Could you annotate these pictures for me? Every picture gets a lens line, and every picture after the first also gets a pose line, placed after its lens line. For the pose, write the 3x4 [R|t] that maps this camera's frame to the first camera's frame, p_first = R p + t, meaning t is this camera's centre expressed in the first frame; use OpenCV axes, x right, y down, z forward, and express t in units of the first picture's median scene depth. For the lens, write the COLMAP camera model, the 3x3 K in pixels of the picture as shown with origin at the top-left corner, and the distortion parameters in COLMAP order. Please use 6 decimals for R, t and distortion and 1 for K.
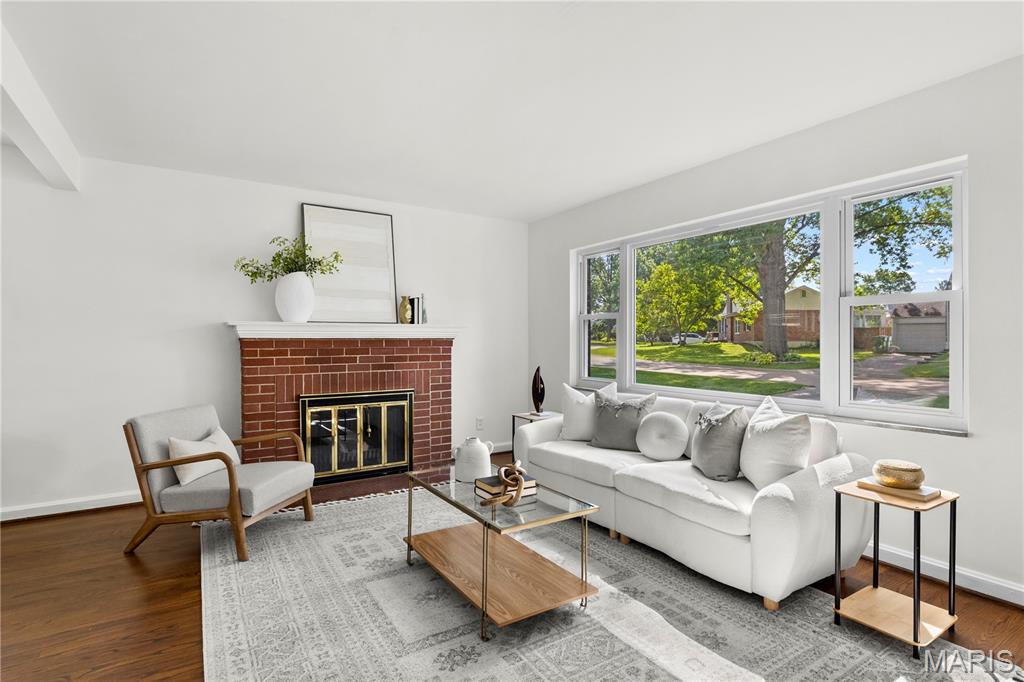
lens RADIAL K [[511.5, 0, 519.7], [0, 511.5, 344.0], [0, 0, 1]] dist [-0.001302, 0.001814]
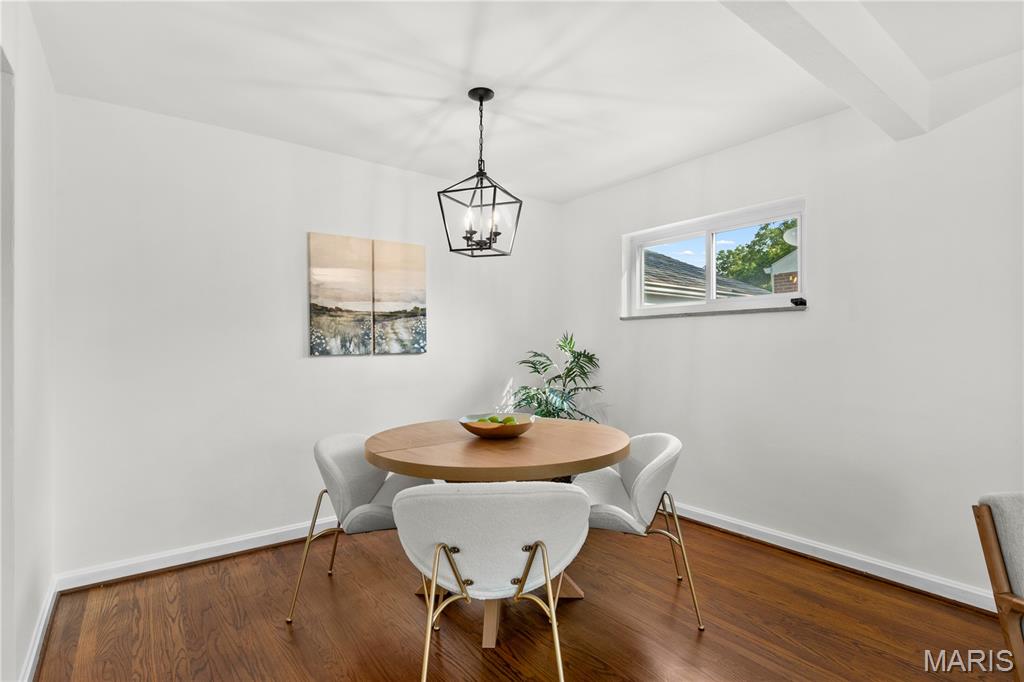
lens RADIAL K [[511.5, 0, 508.4], [0, 511.5, 346.6], [0, 0, 1]] dist [-0.001302, 0.001814]
pose [[0.081481, 0.002453, -0.996672, -0.203111], [-0.006689, 0.999976, 0.001915, -0.005944], [0.996652, 0.006511, 0.081495, 0.342480]]
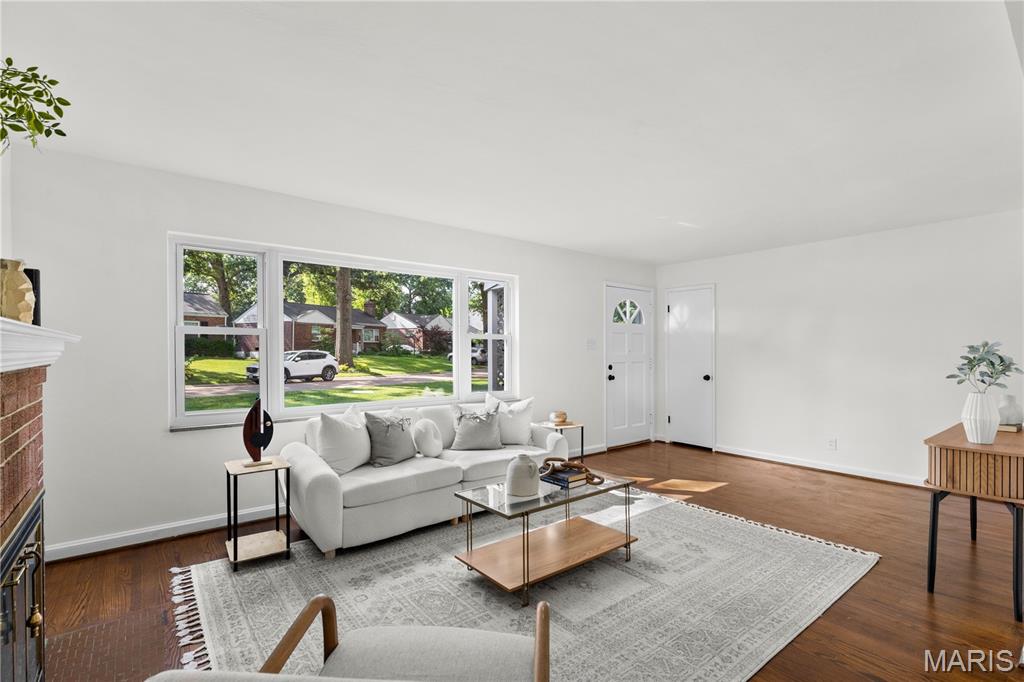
lens RADIAL K [[465.4, 0, 515.8], [0, 465.4, 343.7], [0, 0, 1]] dist [0.003470, -0.000345]
pose [[-0.093695, 0.015857, 0.995475, -0.750393], [0.007917, 0.999853, -0.015181, -0.026474], [-0.995569, 0.006458, -0.093807, 0.765099]]
